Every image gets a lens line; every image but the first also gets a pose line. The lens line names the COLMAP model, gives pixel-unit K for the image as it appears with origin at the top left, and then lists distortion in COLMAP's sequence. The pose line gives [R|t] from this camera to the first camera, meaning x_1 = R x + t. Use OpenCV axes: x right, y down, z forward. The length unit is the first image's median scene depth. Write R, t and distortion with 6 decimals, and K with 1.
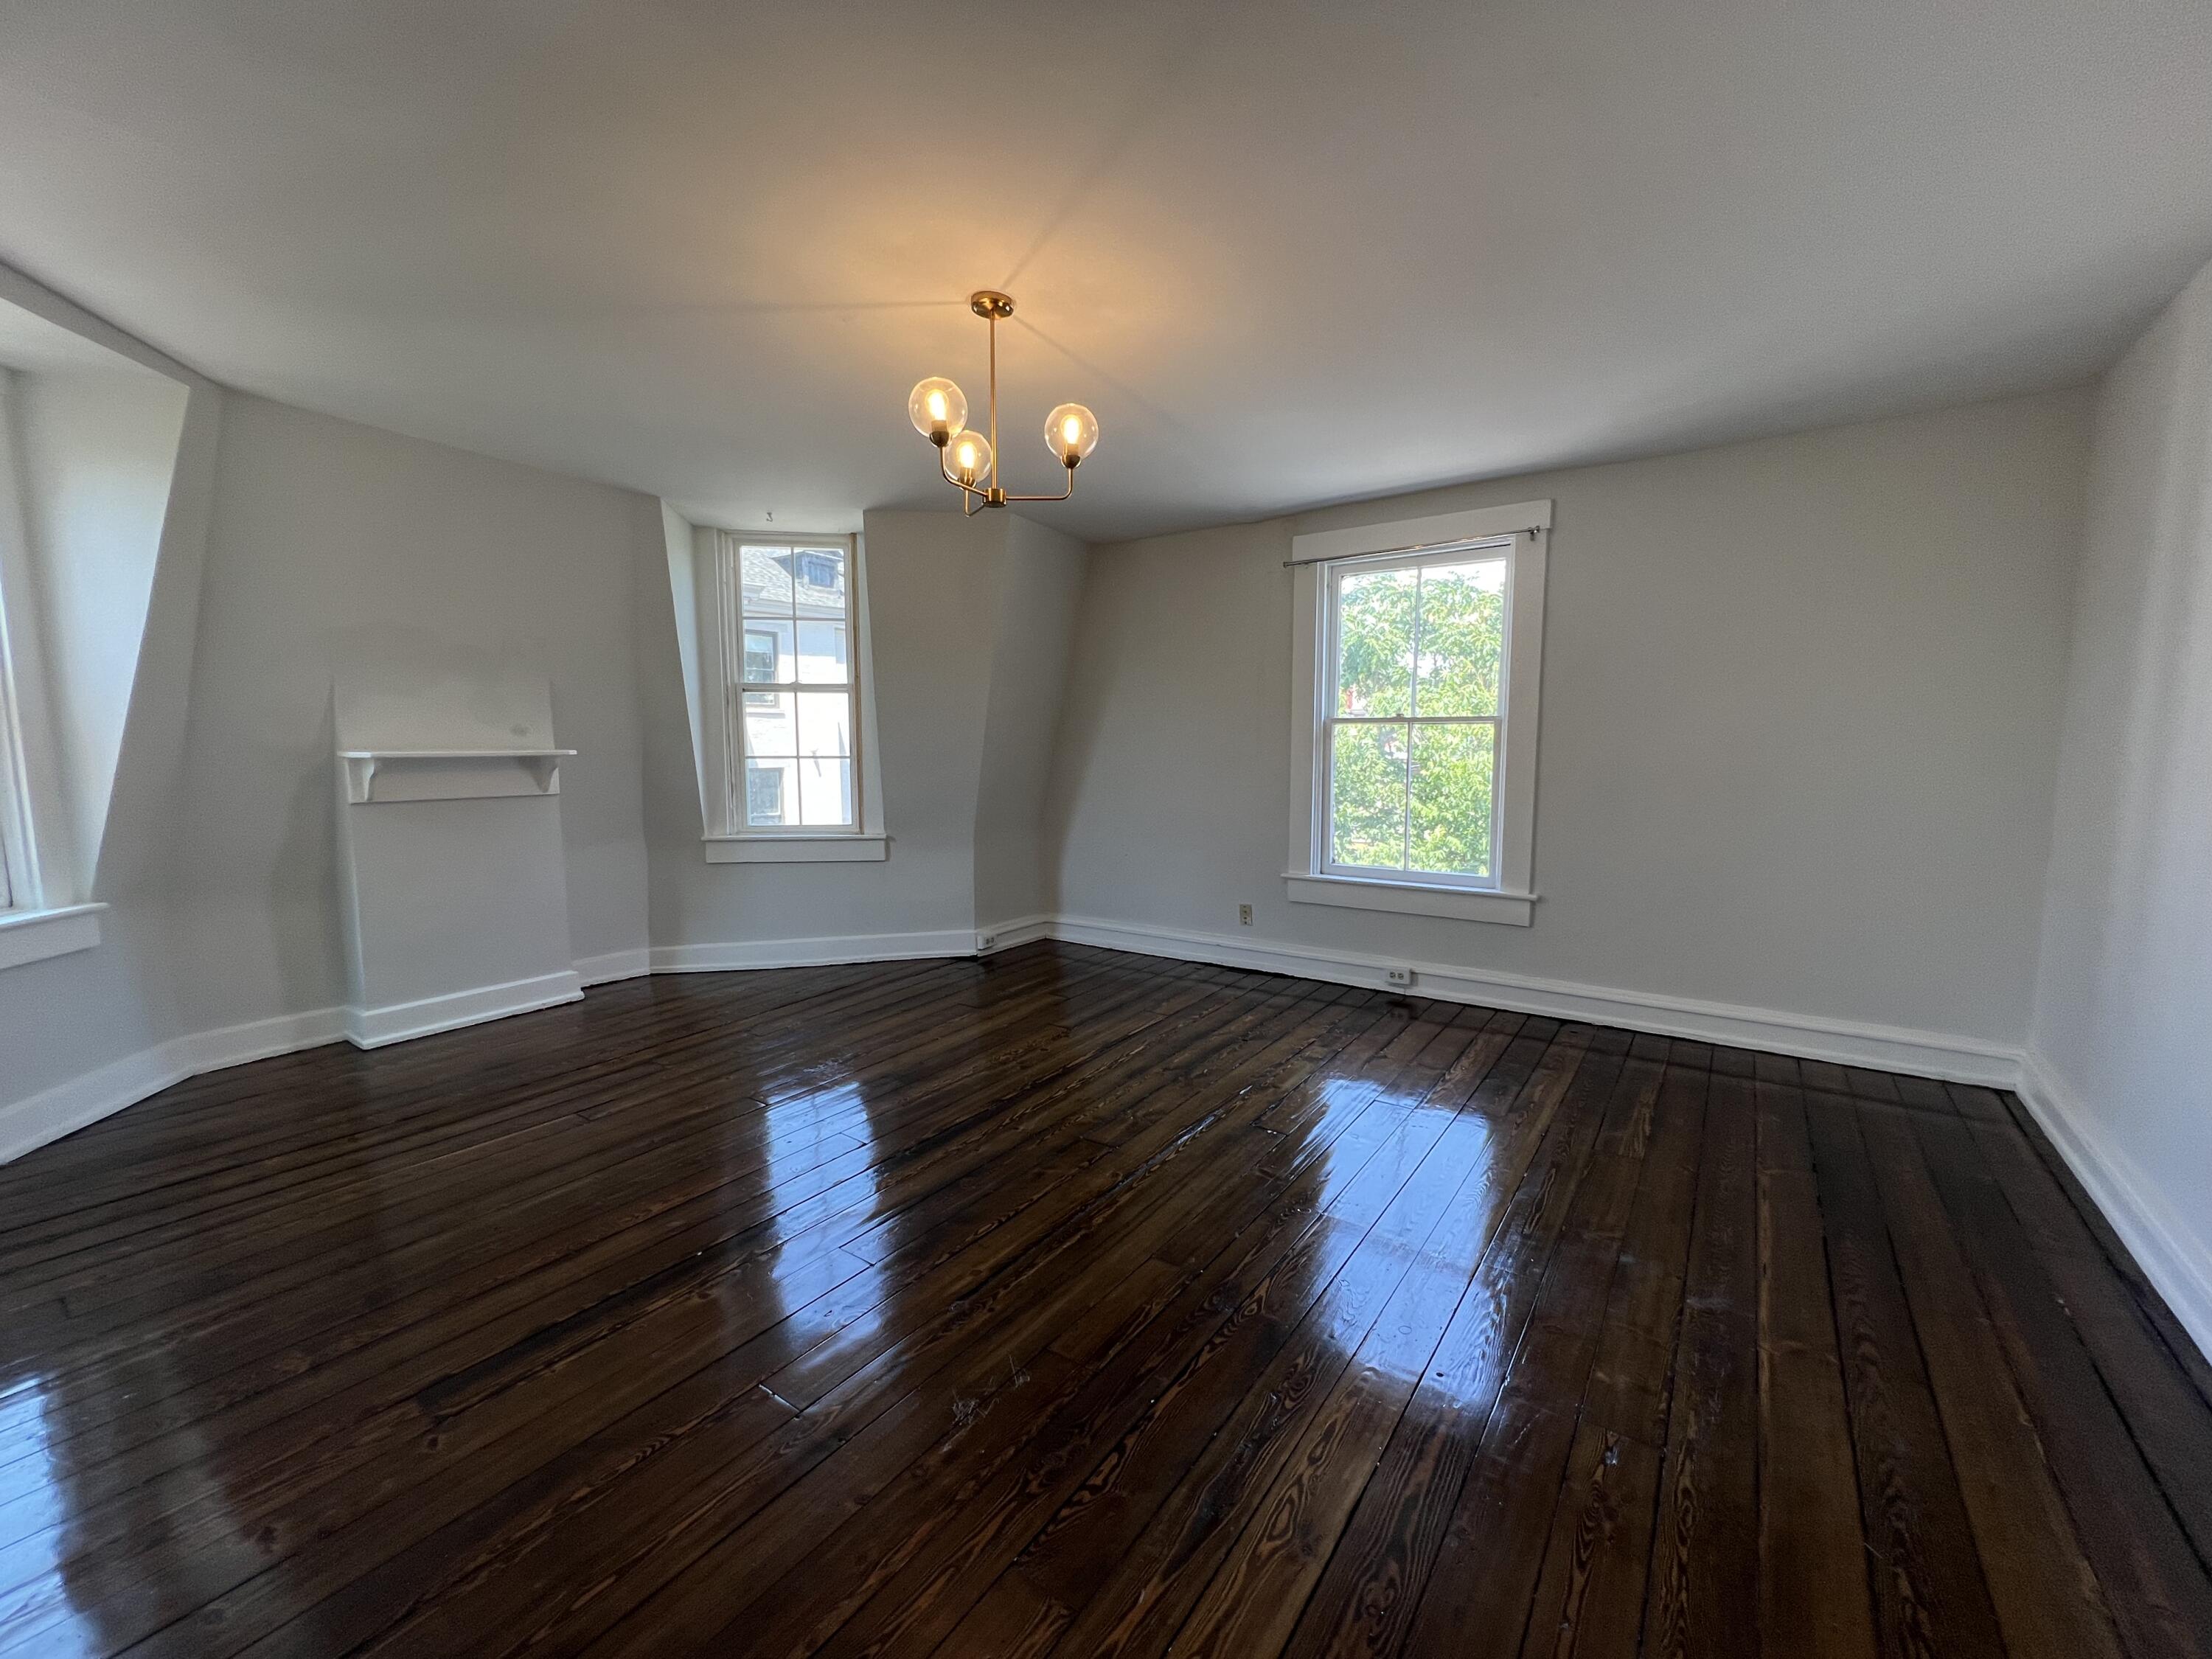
lens RADIAL K [[887.5, 0, 1106.0], [0, 887.5, 829.5], [0, 0, 1]] dist [0.020360, 0.000074]
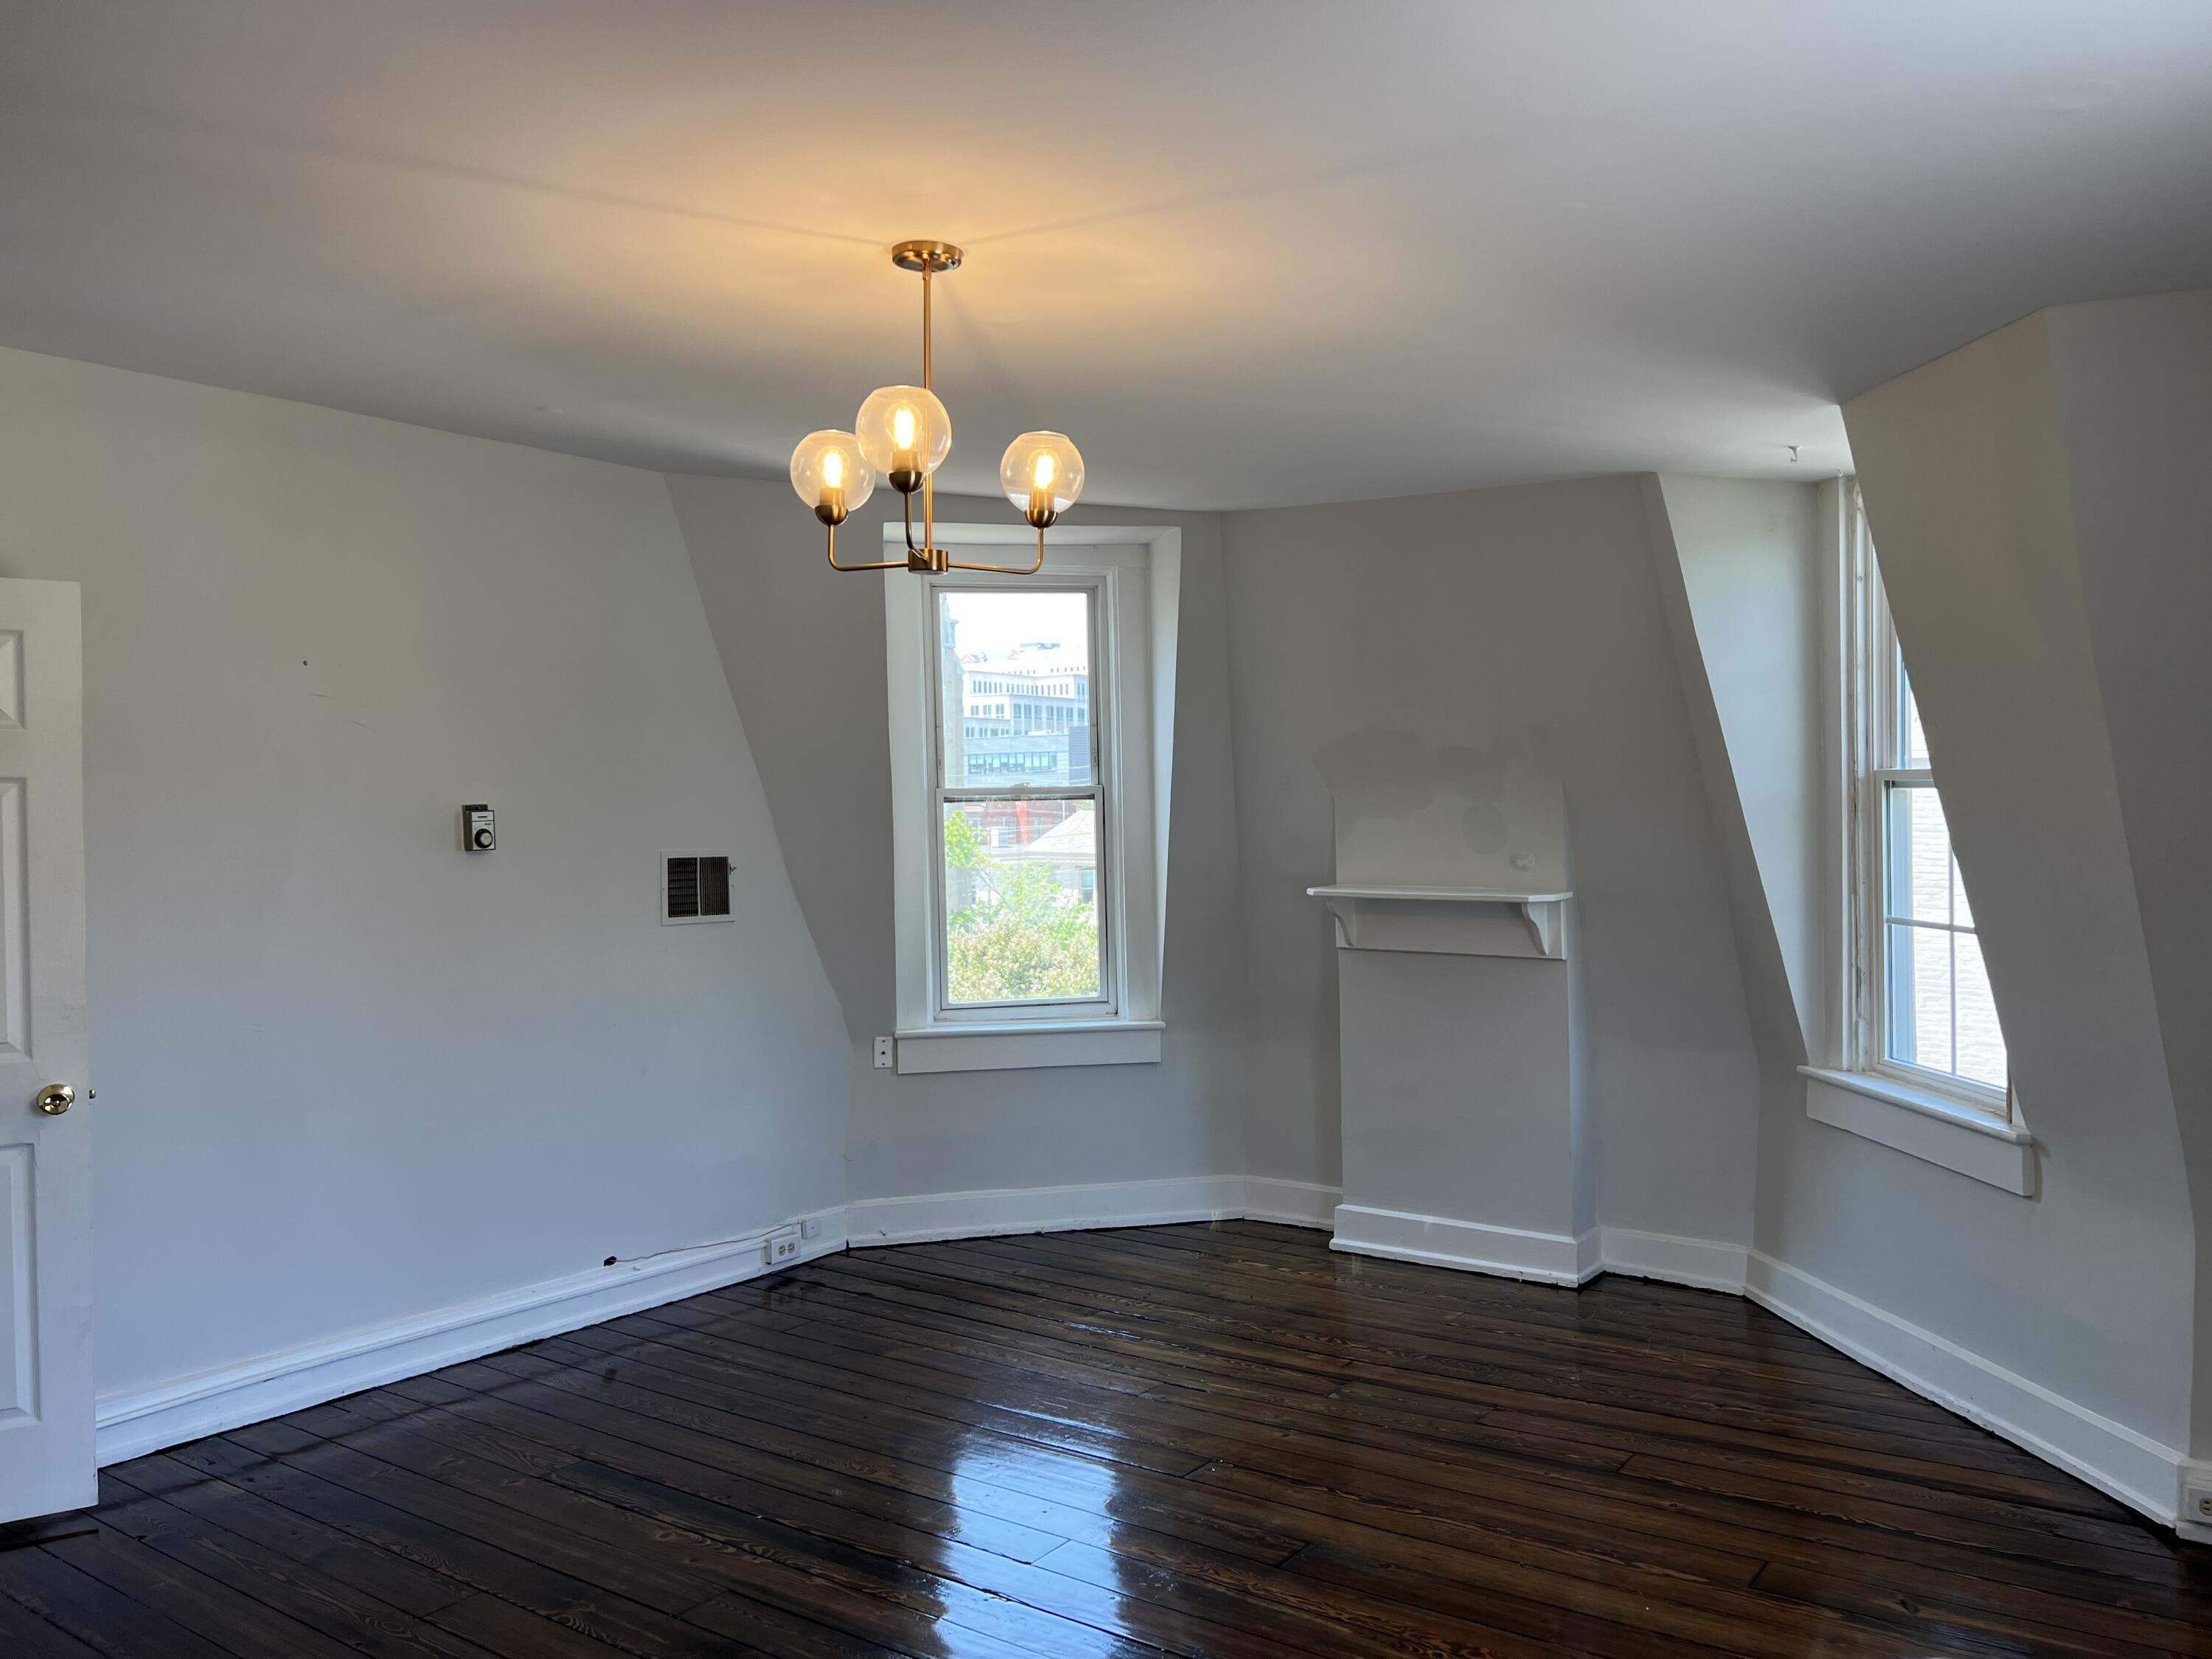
lens RADIAL K [[1682.3, 0, 1146.5], [0, 1682.3, 844.5], [0, 0, 1]] dist [0.124390, -0.172310]
pose [[0.028034, 0.030750, -0.999134, 0.711332], [-0.096293, 0.994961, 0.027920, -0.149760], [0.994958, 0.095427, 0.030854, 0.763073]]
